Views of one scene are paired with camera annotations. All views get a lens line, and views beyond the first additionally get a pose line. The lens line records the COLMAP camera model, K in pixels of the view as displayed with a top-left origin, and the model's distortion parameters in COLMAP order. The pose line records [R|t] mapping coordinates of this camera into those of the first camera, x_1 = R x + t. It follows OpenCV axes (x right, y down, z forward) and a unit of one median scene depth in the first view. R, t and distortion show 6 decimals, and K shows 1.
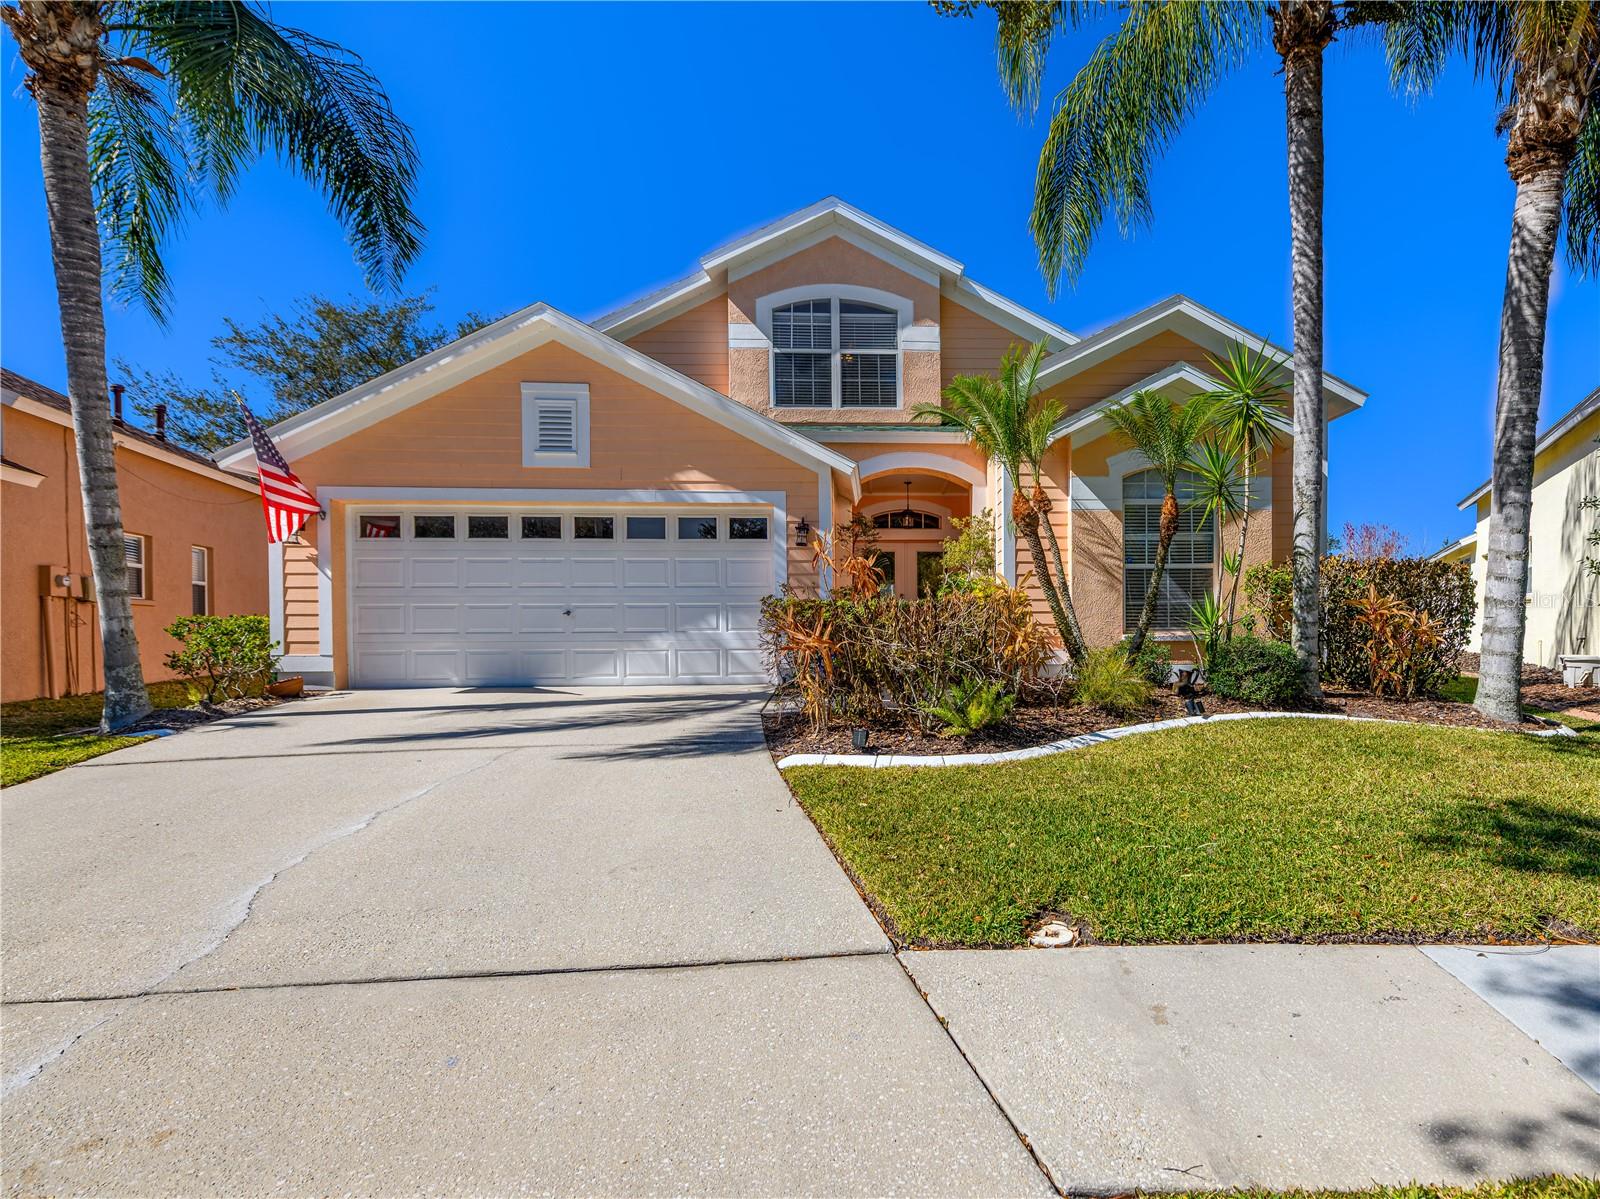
lens RADIAL K [[752.1, 0, 800.3], [0, 752.1, 641.5], [0, 0, 1]] dist [0.003856, 0.000973]
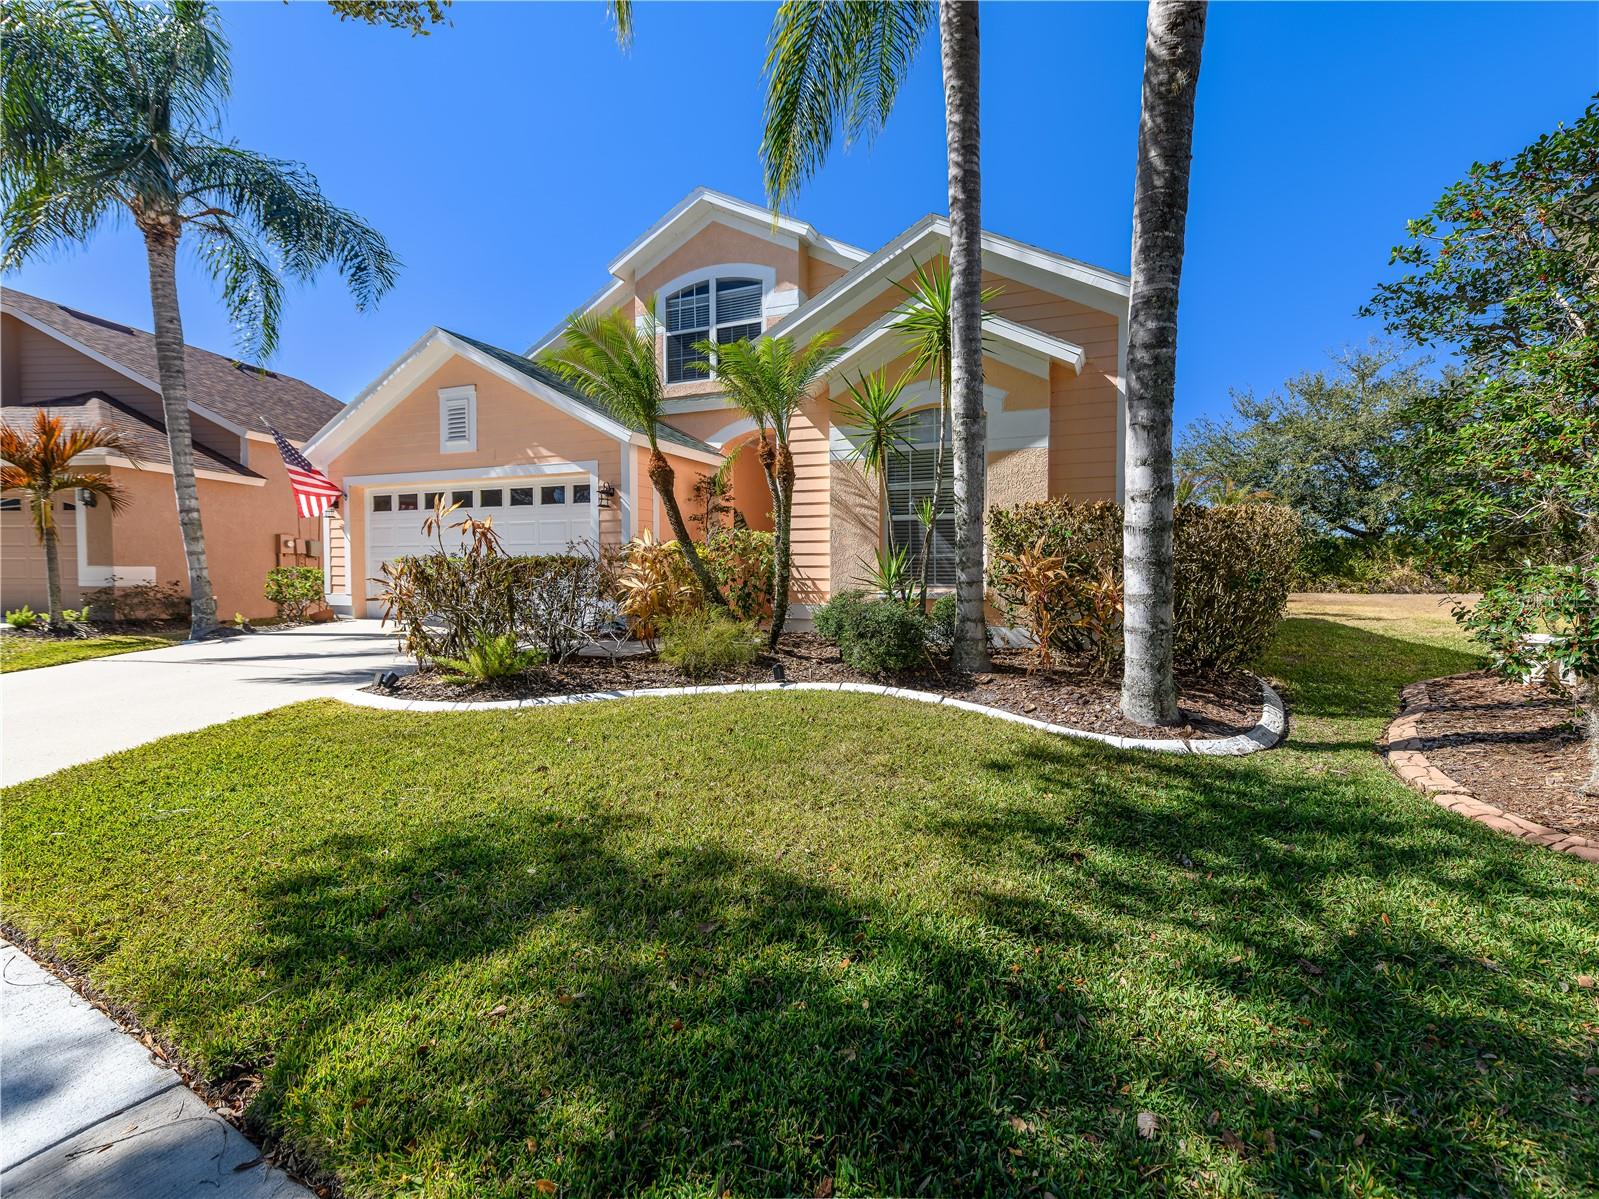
lens RADIAL K [[637.9, 0, 799.5], [0, 637.9, 599.5], [0, 0, 1]] dist [0.000431, 0.000066]
pose [[0.917816, 0.023740, -0.396296, 0.648743], [-0.013461, 0.999497, 0.028699, -0.018081], [0.396778, -0.021006, 0.917674, 0.218059]]
